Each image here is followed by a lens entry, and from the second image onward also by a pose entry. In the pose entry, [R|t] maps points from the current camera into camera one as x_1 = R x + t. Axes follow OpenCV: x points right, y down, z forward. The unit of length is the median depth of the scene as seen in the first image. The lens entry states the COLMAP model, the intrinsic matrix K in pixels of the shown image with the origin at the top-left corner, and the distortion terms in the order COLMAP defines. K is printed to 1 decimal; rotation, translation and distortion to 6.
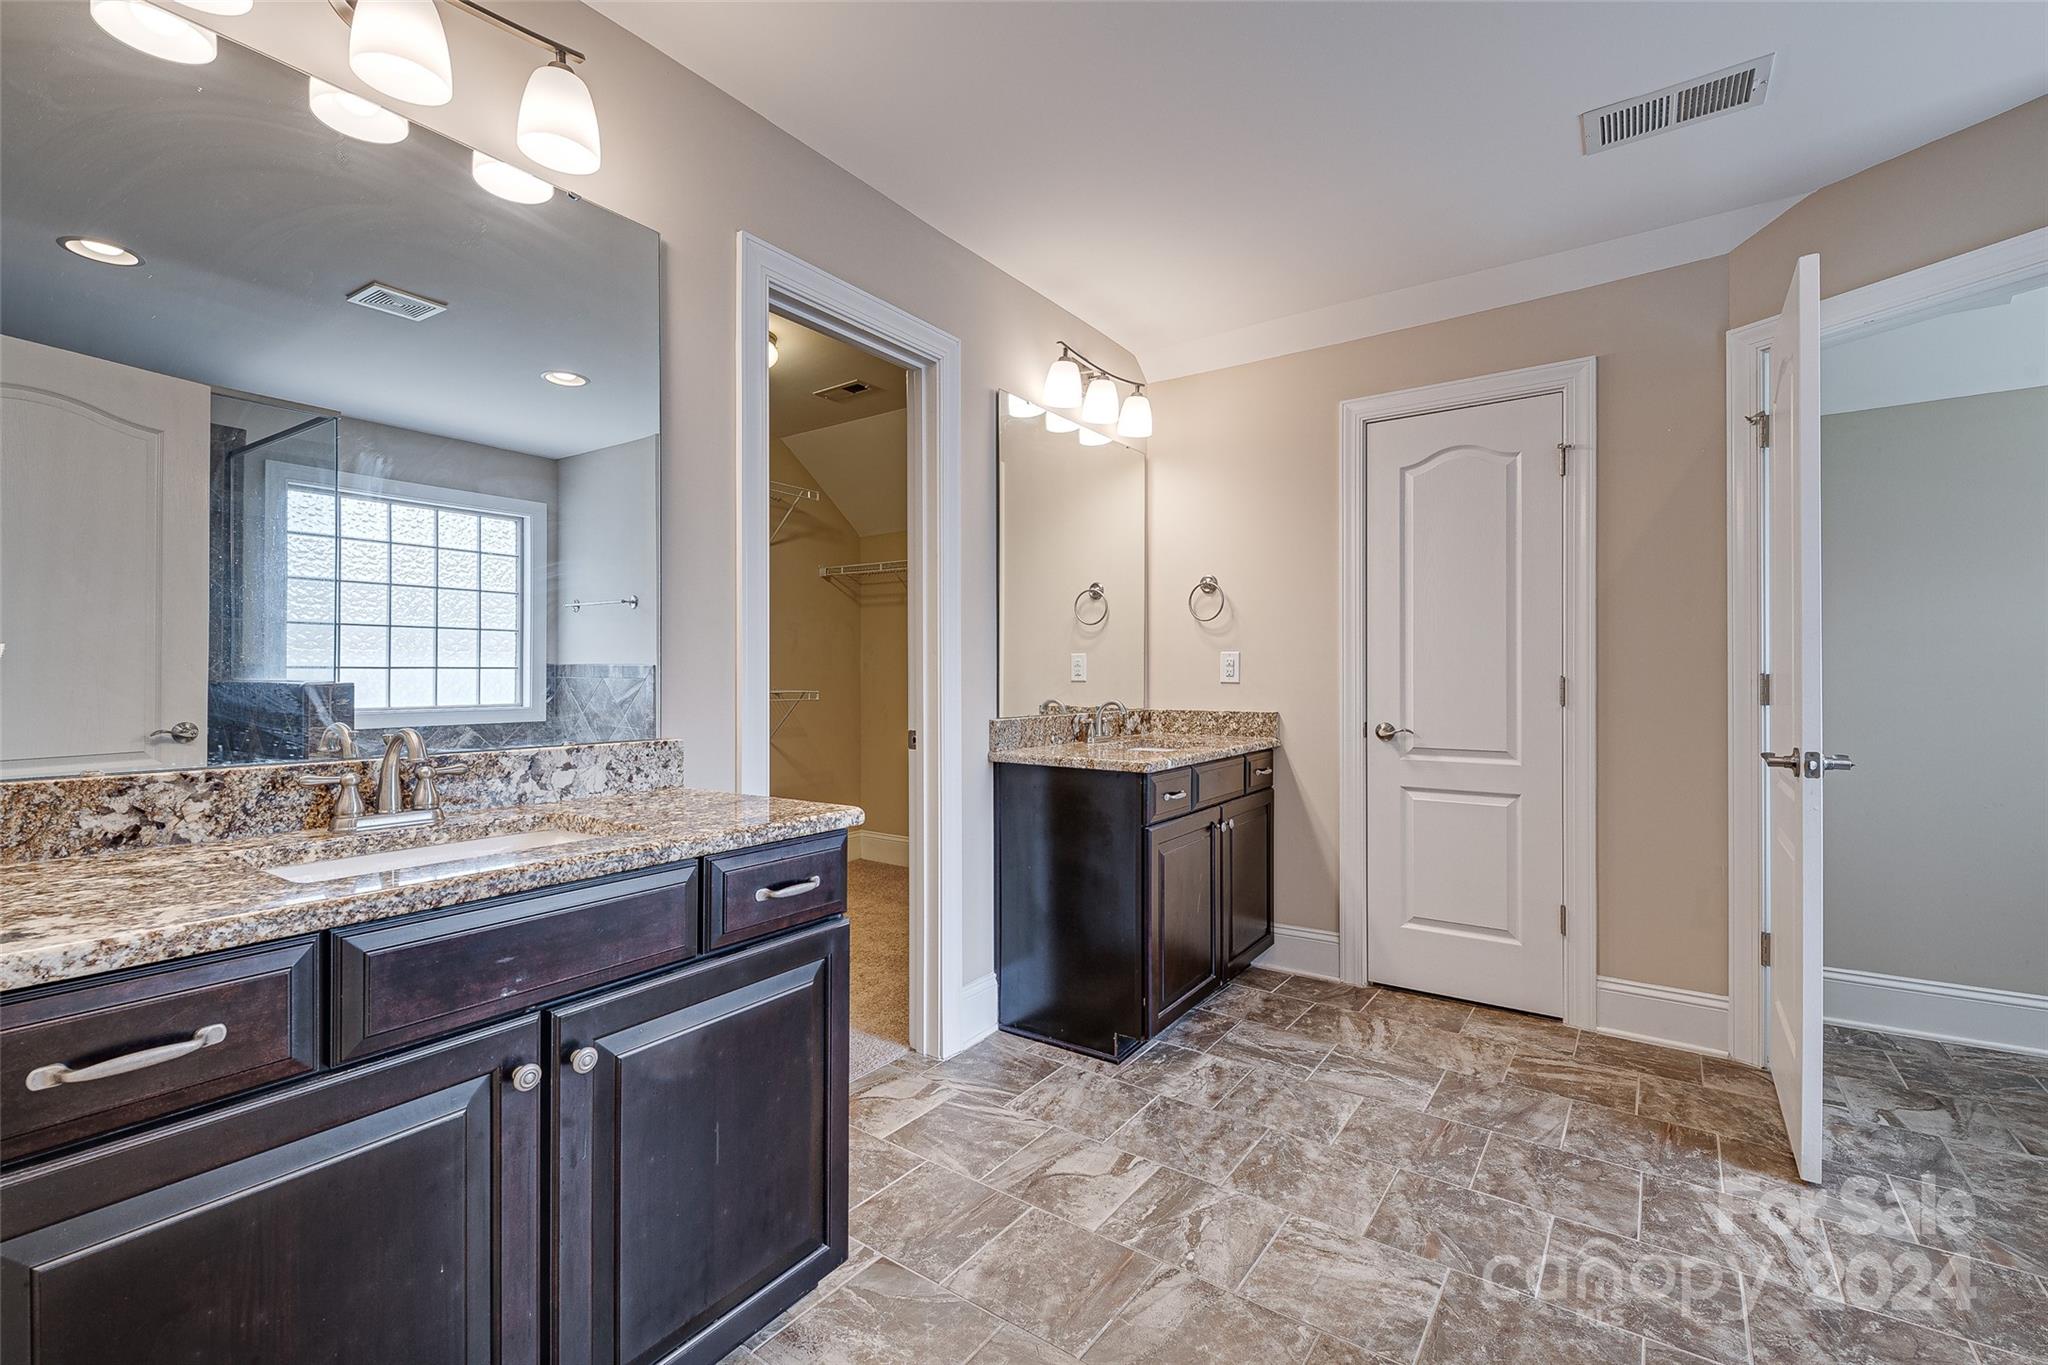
lens RADIAL K [[884.8, 0, 1021.7], [0, 884.8, 675.2], [0, 0, 1]] dist [0.010657, -0.006837]
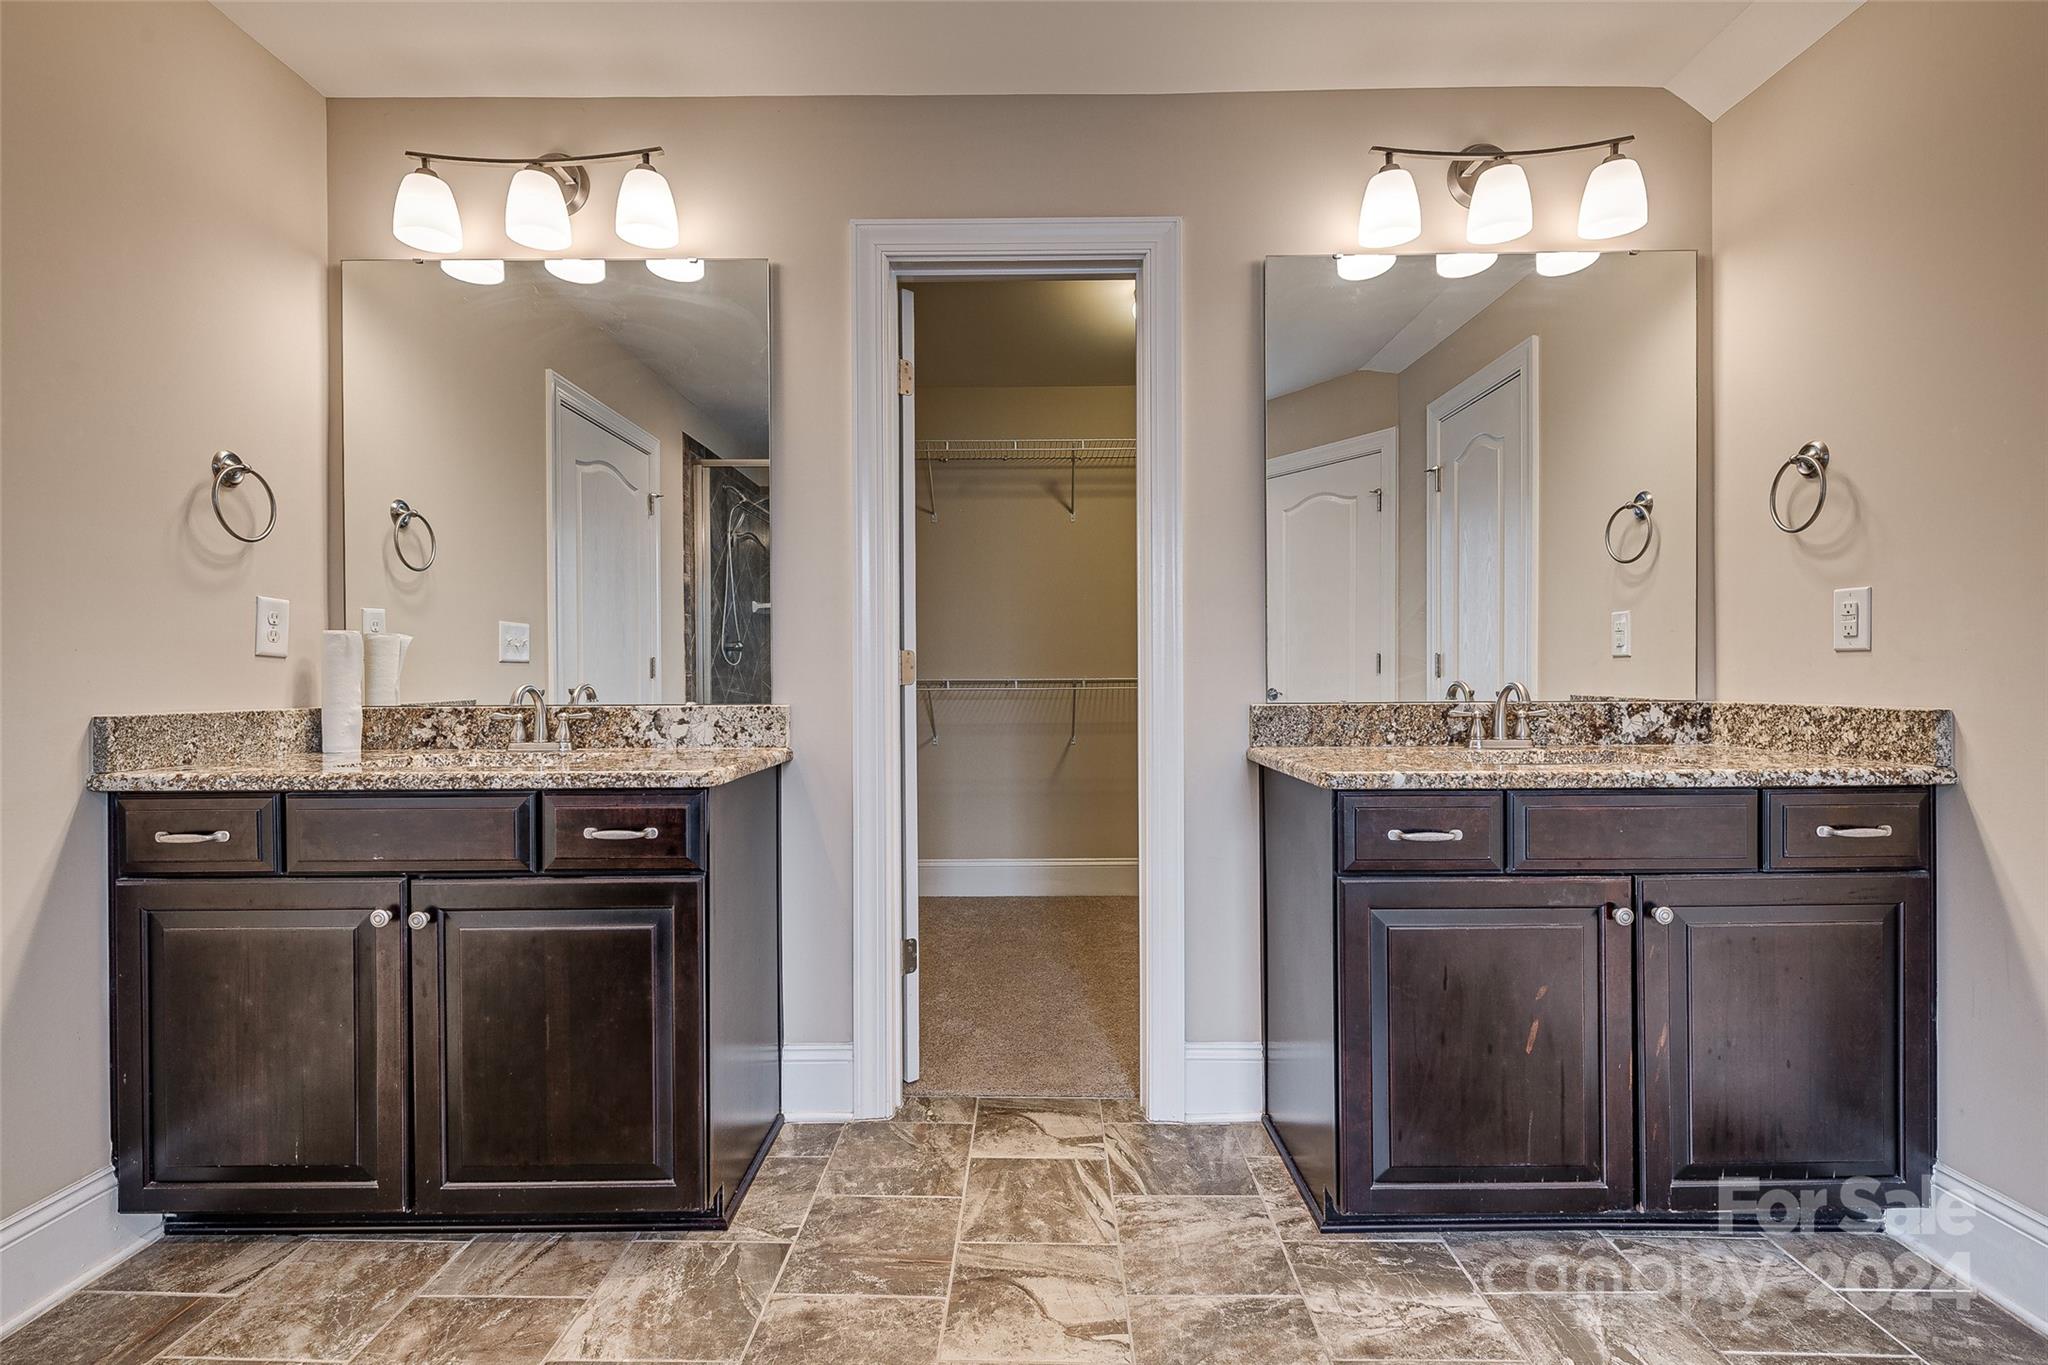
lens RADIAL K [[929.9, 0, 1018.9], [0, 929.9, 681.0], [0, 0, 1]] dist [0.007980, -0.000717]
pose [[0.562890, 0.001881, -0.826530, 0.576070], [0.006383, 0.999958, 0.006622, 0.027537], [0.826507, -0.009003, 0.562854, 0.449950]]
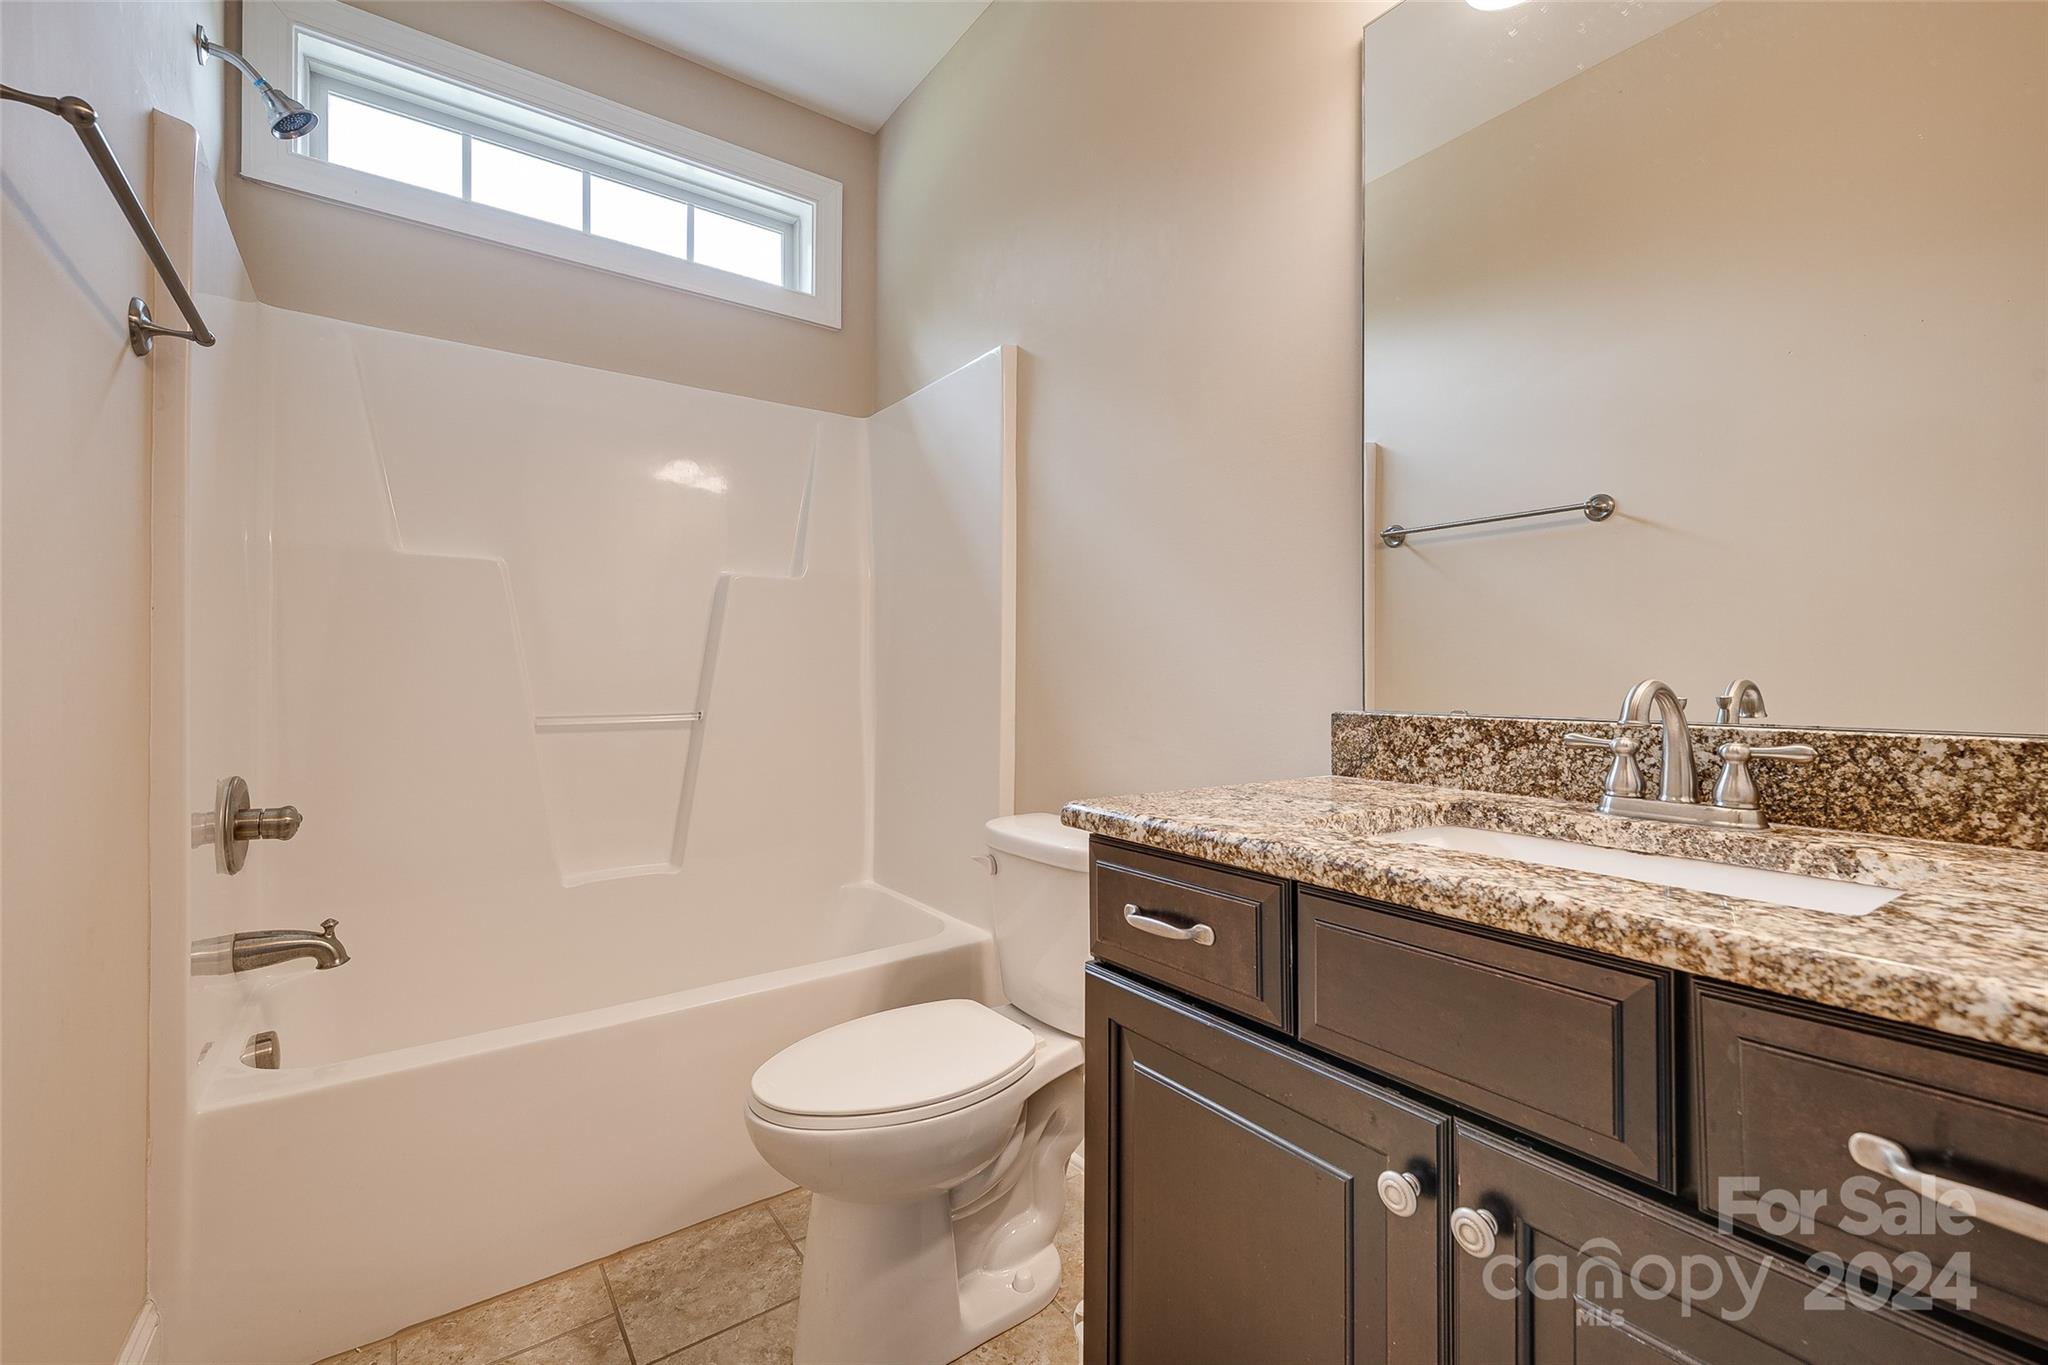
lens RADIAL K [[884.8, 0, 1028.0], [0, 884.8, 672.9], [0, 0, 1]] dist [0.010657, -0.006837]
pose [[-0.341572, -0.005688, -0.939838, 0.071302], [0.002578, 0.999972, -0.006989, 0.032924], [0.939852, -0.004810, -0.341548, 0.434331]]
